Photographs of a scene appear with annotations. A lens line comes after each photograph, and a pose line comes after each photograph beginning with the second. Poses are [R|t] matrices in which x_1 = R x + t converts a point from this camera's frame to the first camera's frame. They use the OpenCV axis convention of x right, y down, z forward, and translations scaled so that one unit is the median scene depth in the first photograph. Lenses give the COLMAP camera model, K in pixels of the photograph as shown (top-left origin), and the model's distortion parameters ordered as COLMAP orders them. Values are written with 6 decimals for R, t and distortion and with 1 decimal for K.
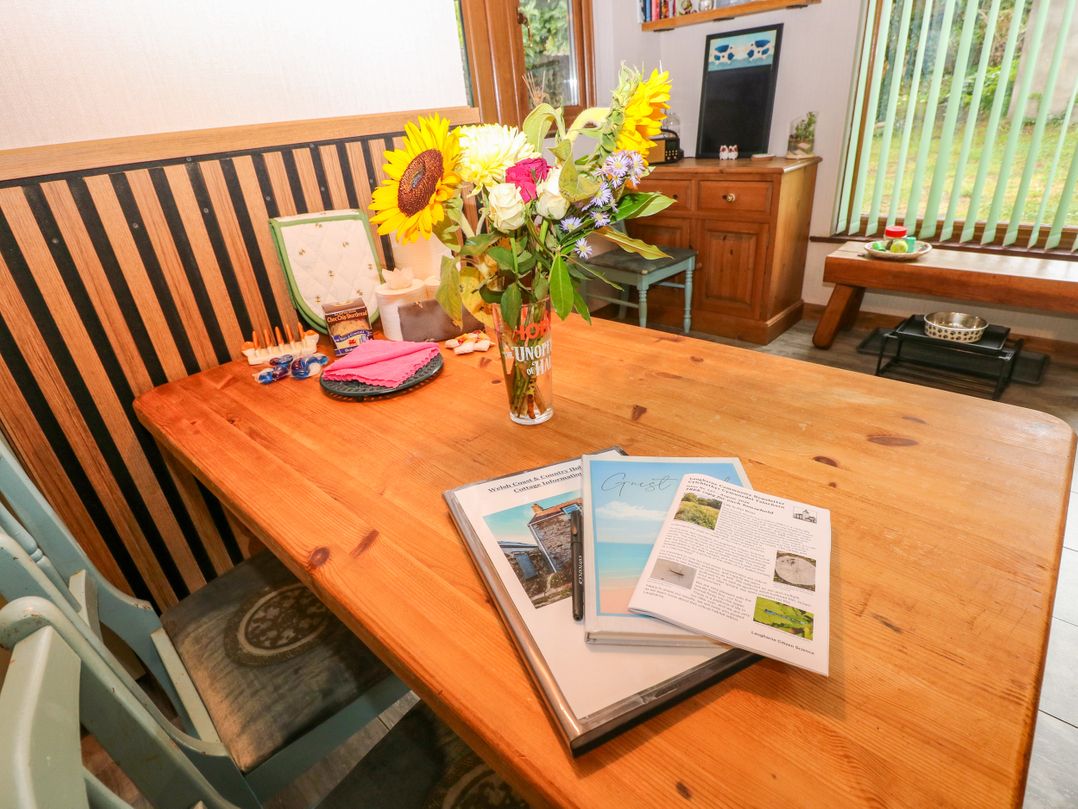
lens RADIAL K [[559.0, 0, 540.4], [0, 559.0, 394.3], [0, 0, 1]] dist [0.001869, -0.014218]
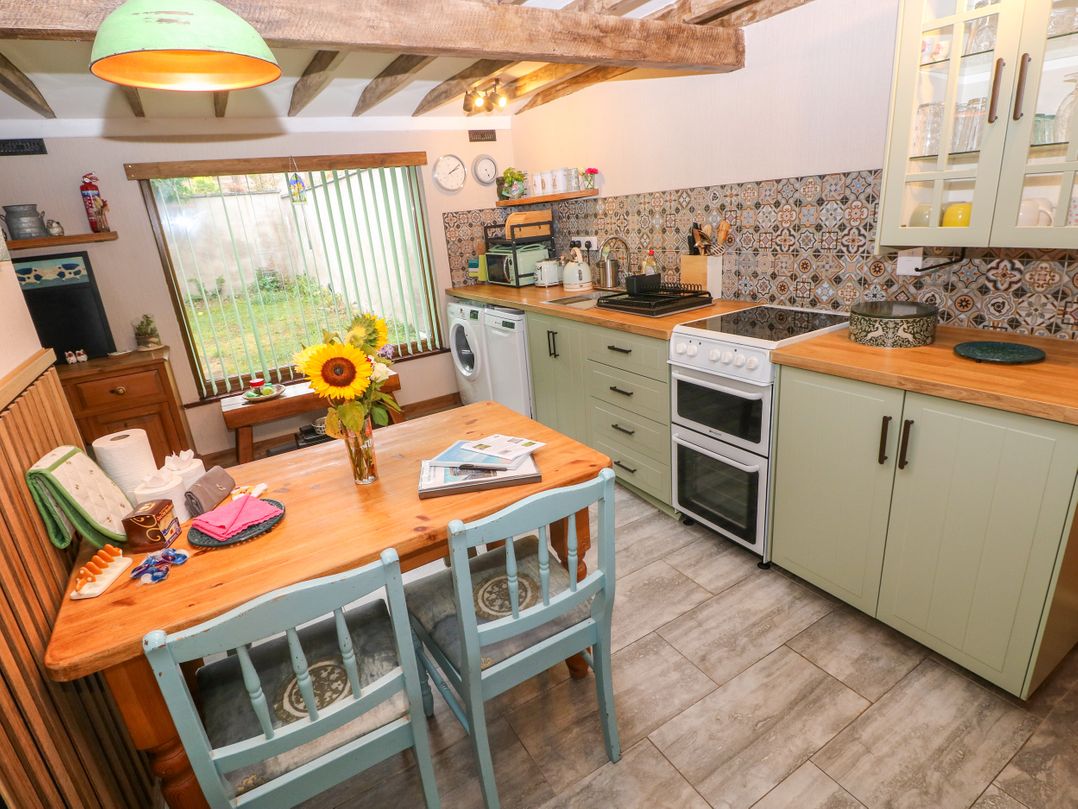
lens RADIAL K [[559.0, 0, 540.4], [0, 559.0, 394.3], [0, 0, 1]] dist [0.001869, -0.014218]
pose [[0.269379, -0.237155, 0.933377, -0.512919], [0.489401, 0.868436, 0.079410, -0.024943], [-0.829410, 0.435404, 0.350003, -0.088714]]
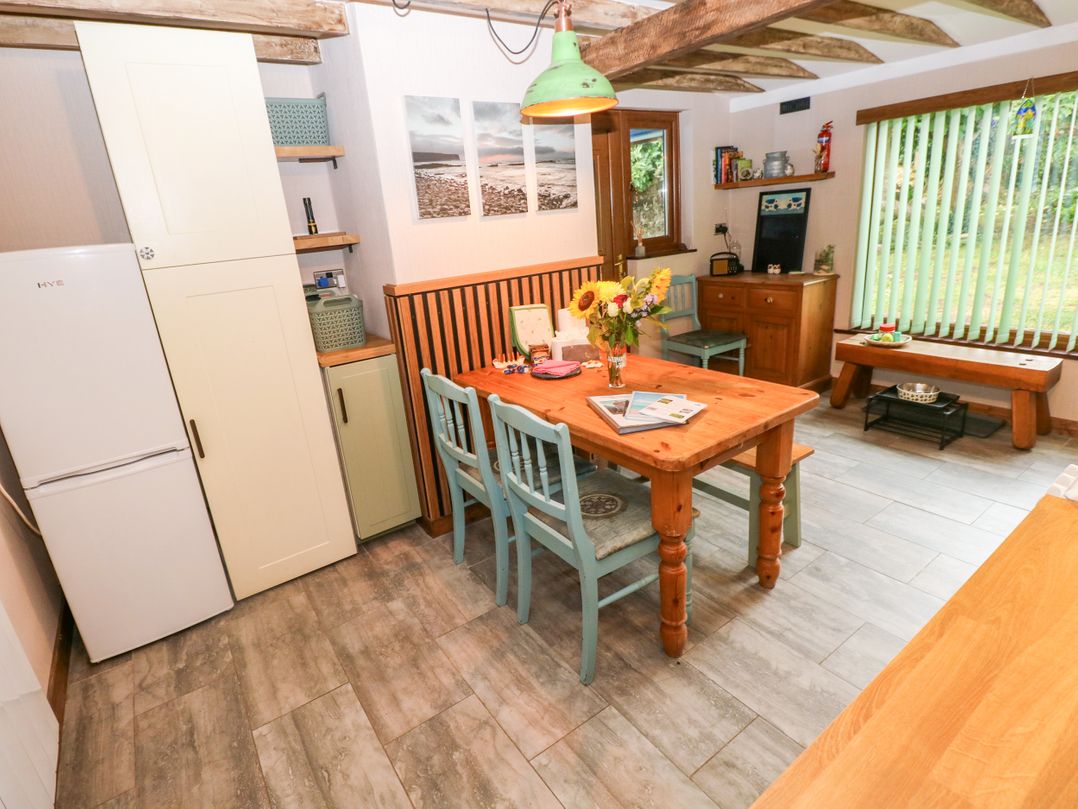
lens RADIAL K [[559.0, 0, 540.4], [0, 559.0, 394.3], [0, 0, 1]] dist [0.001869, -0.014218]
pose [[0.981729, 0.065944, -0.178492, 0.033078], [-0.090715, 0.986768, -0.134385, 0.151498], [0.167269, 0.148121, 0.974721, -0.524102]]
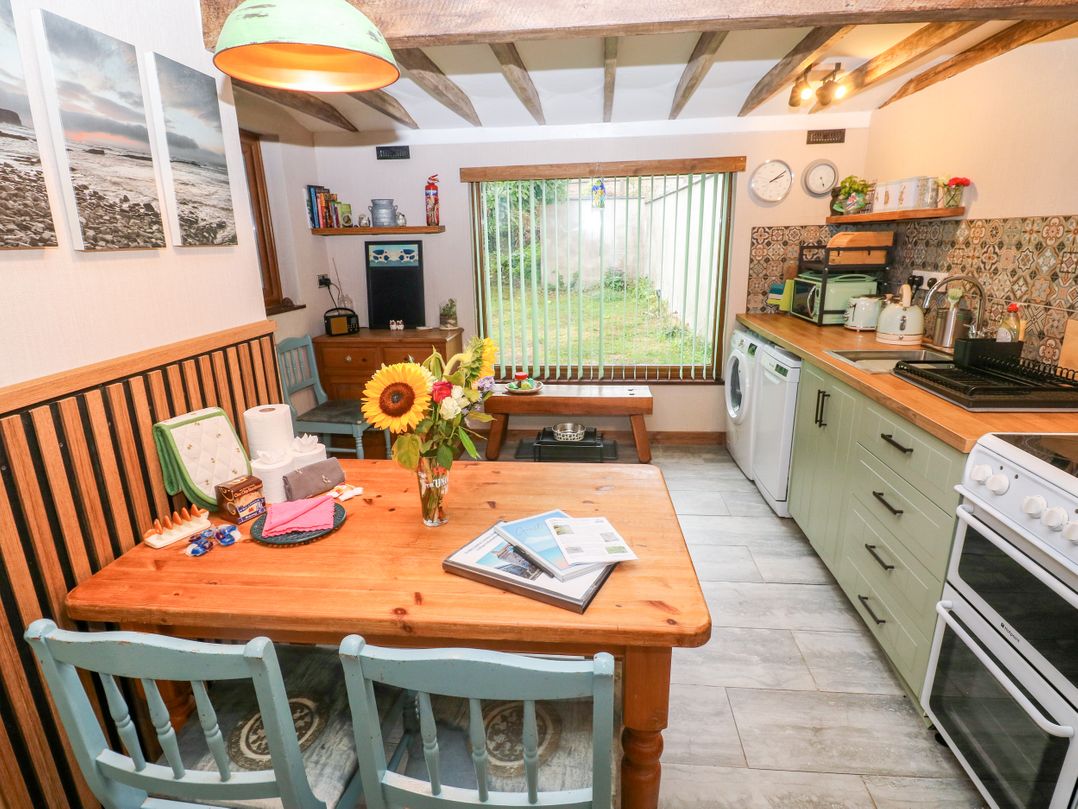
lens RADIAL K [[559.0, 0, 540.4], [0, 559.0, 394.3], [0, 0, 1]] dist [0.001869, -0.014218]
pose [[0.786051, -0.093501, 0.611050, -0.250279], [0.234715, 0.959611, -0.155099, 0.002643], [-0.571868, 0.265338, 0.776249, -0.189191]]
